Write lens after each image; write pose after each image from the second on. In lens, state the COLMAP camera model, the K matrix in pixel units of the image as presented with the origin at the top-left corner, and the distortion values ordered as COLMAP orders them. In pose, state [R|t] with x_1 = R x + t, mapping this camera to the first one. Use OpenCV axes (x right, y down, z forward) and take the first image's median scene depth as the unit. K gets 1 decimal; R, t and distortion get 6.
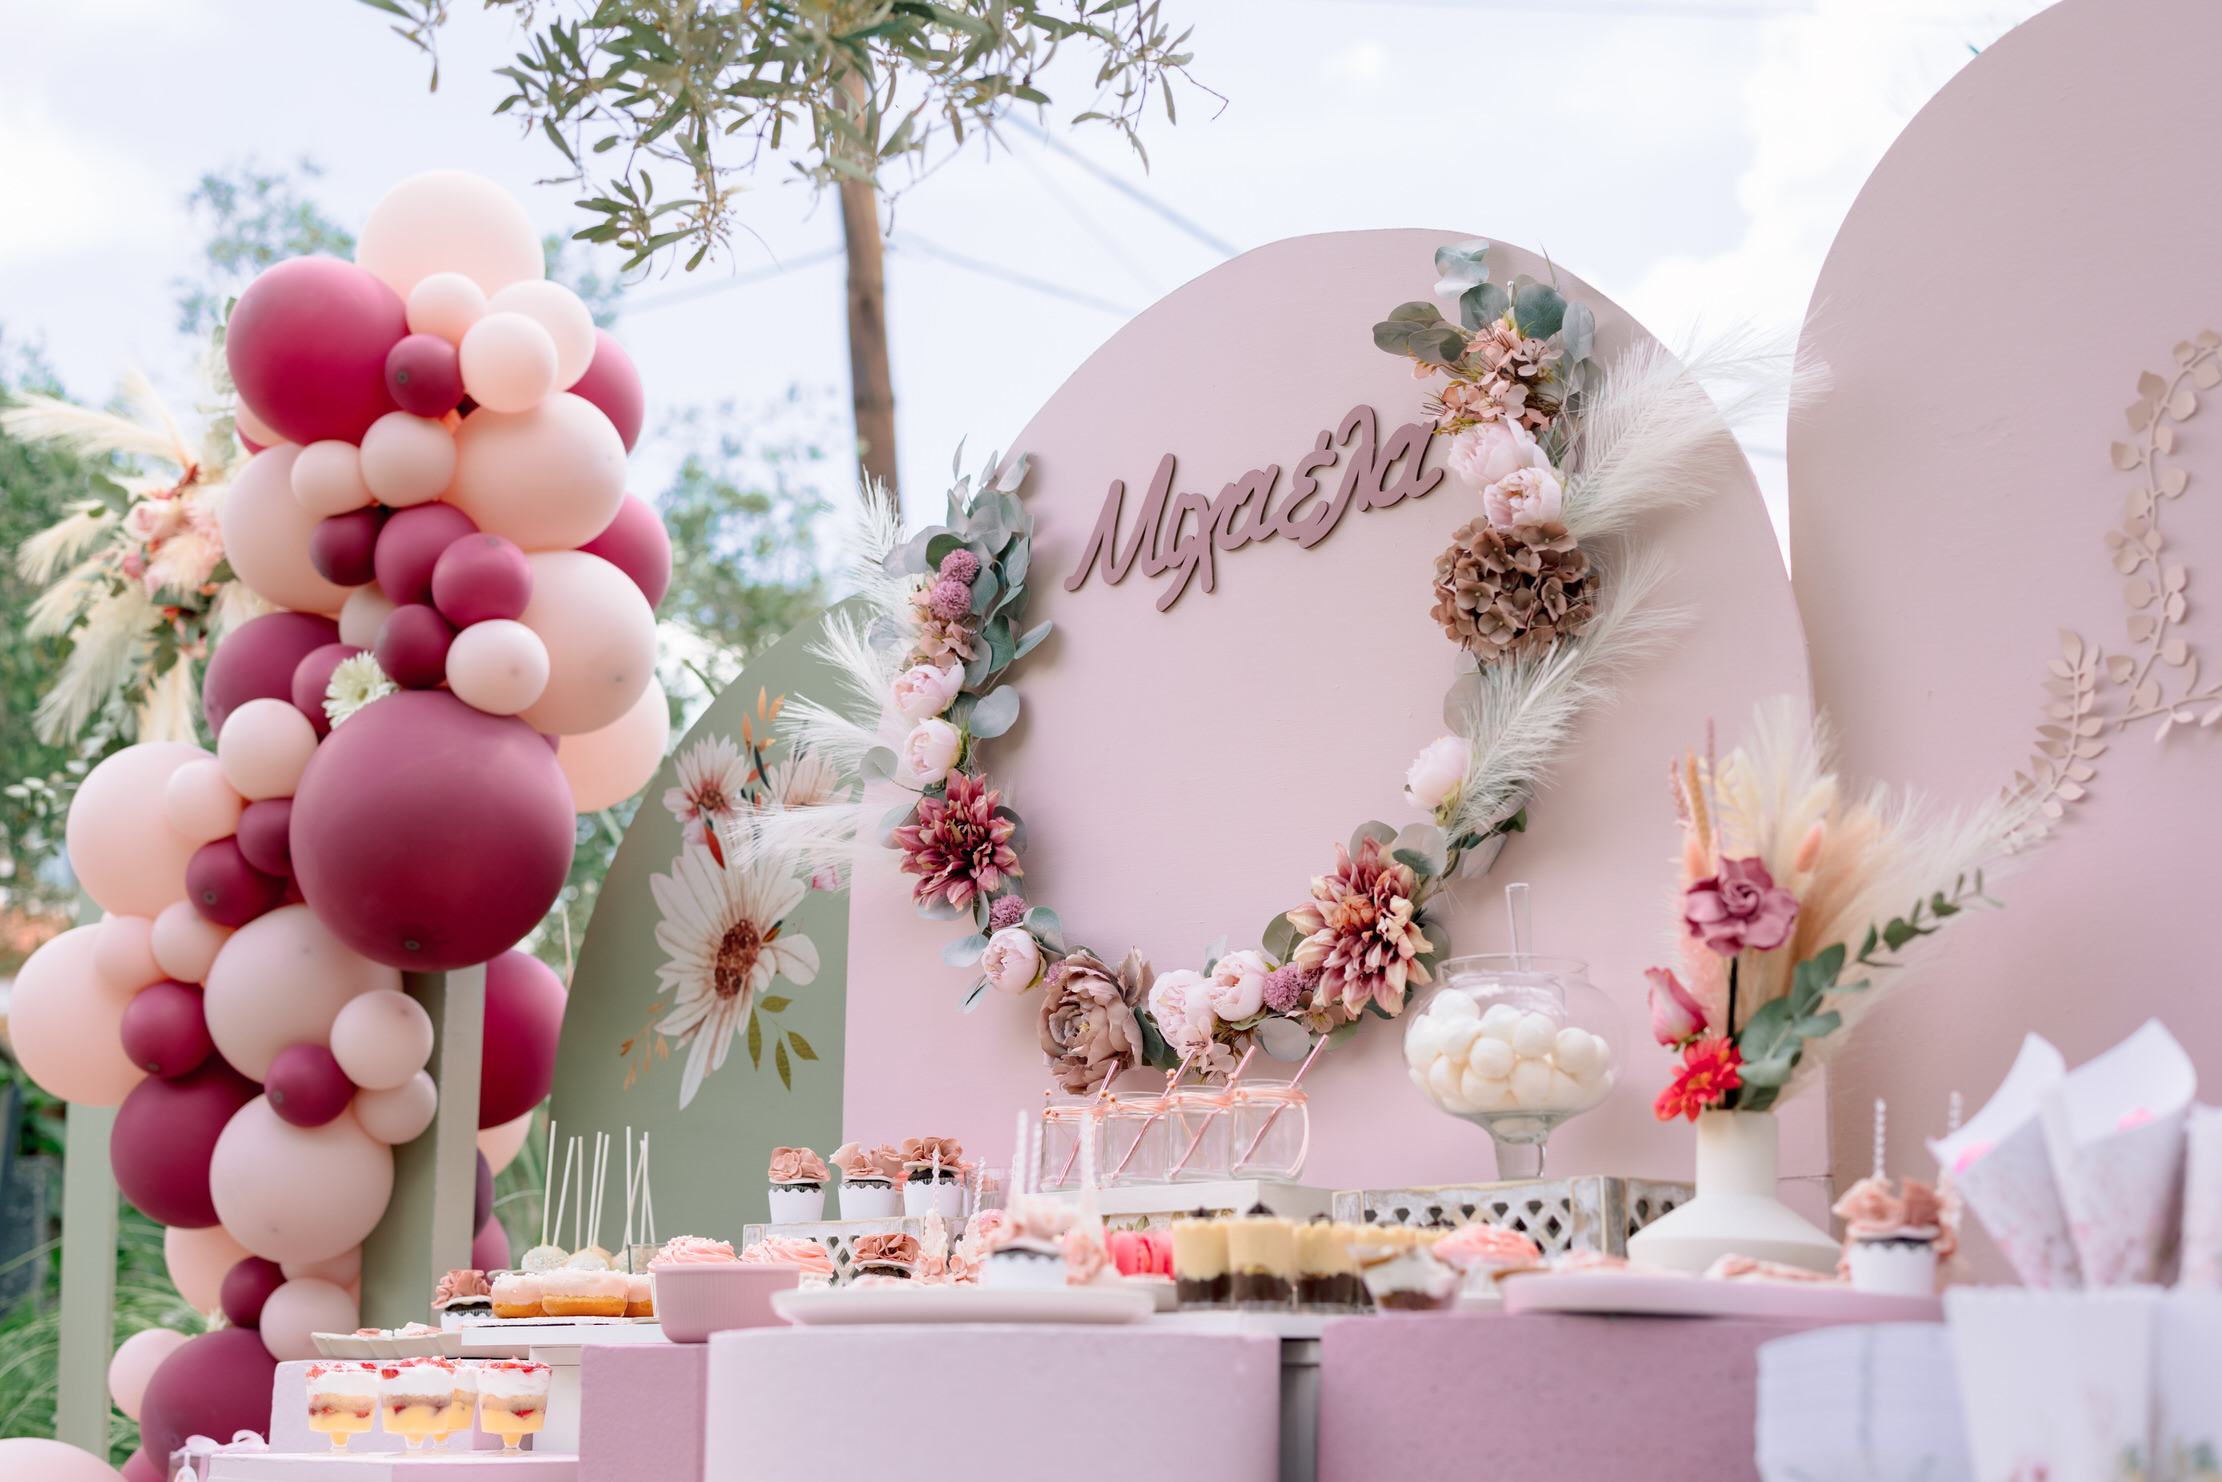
lens RADIAL K [[3205.4, 0, 1111.0], [0, 3205.4, 741.0], [0, 0, 1]] dist [-0.013824, 0.030283]
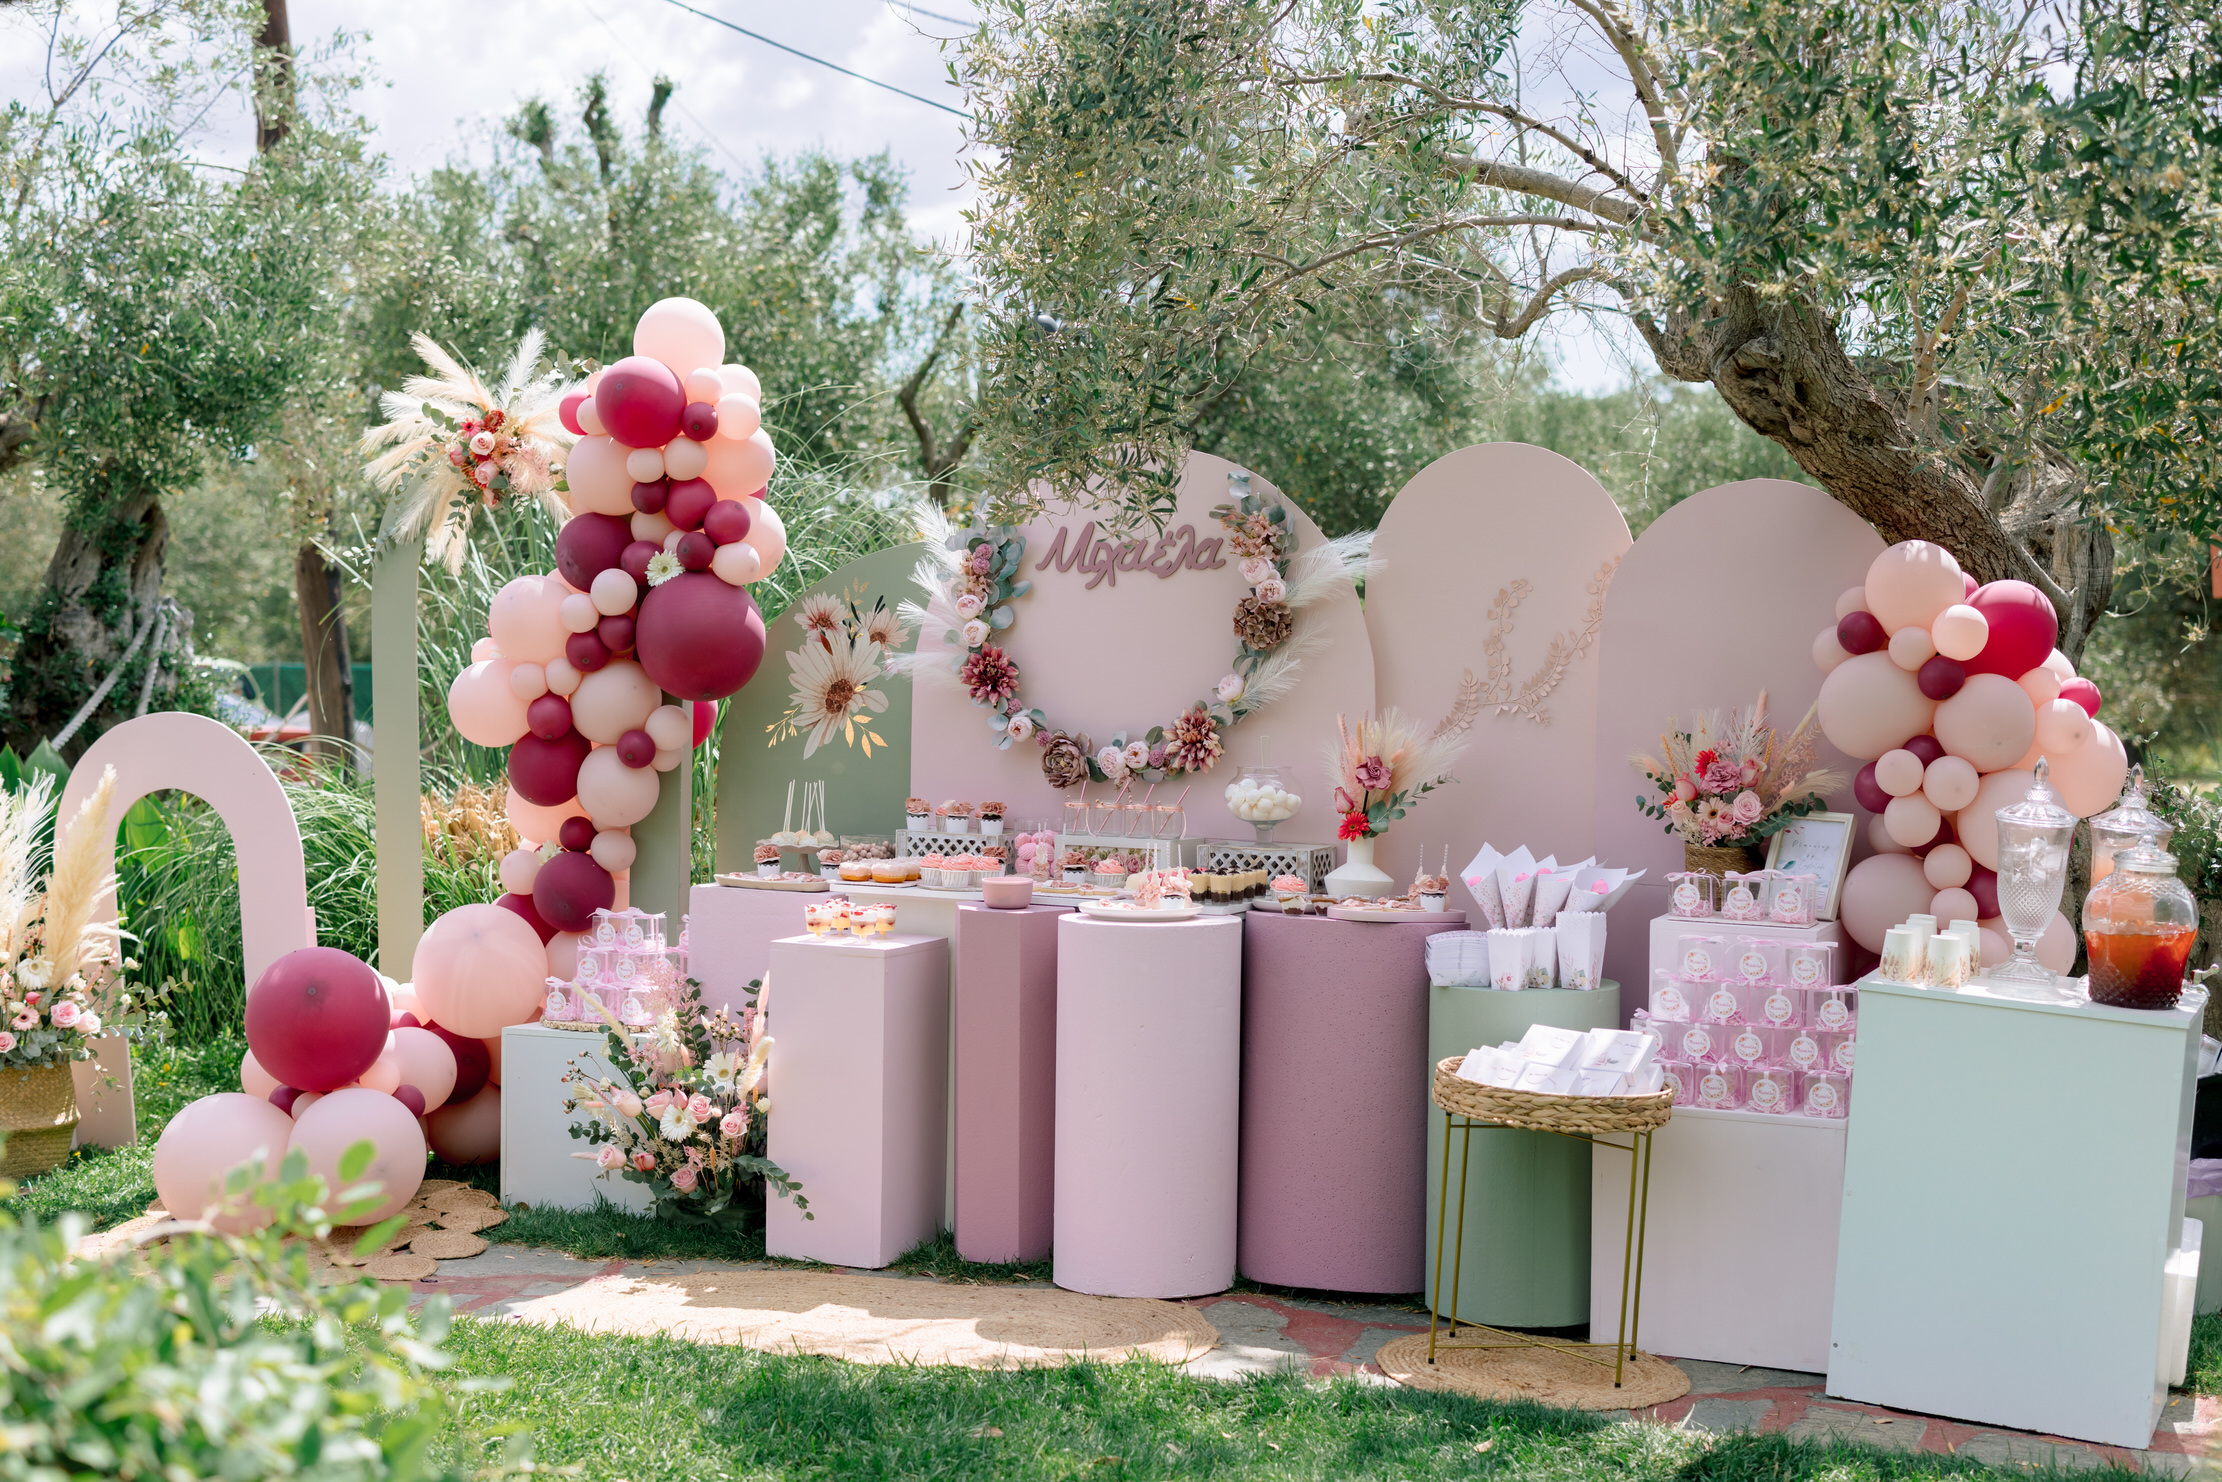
lens RADIAL K [[3211.1, 0, 1111.0], [0, 3211.1, 741.0], [0, 0, 1]] dist [0.001997, -0.000416]
pose [[0.935770, -0.001516, 0.352607, -0.829878], [-0.083648, 0.970491, 0.226165, -0.482548], [-0.342545, -0.241133, 0.908030, -1.257146]]
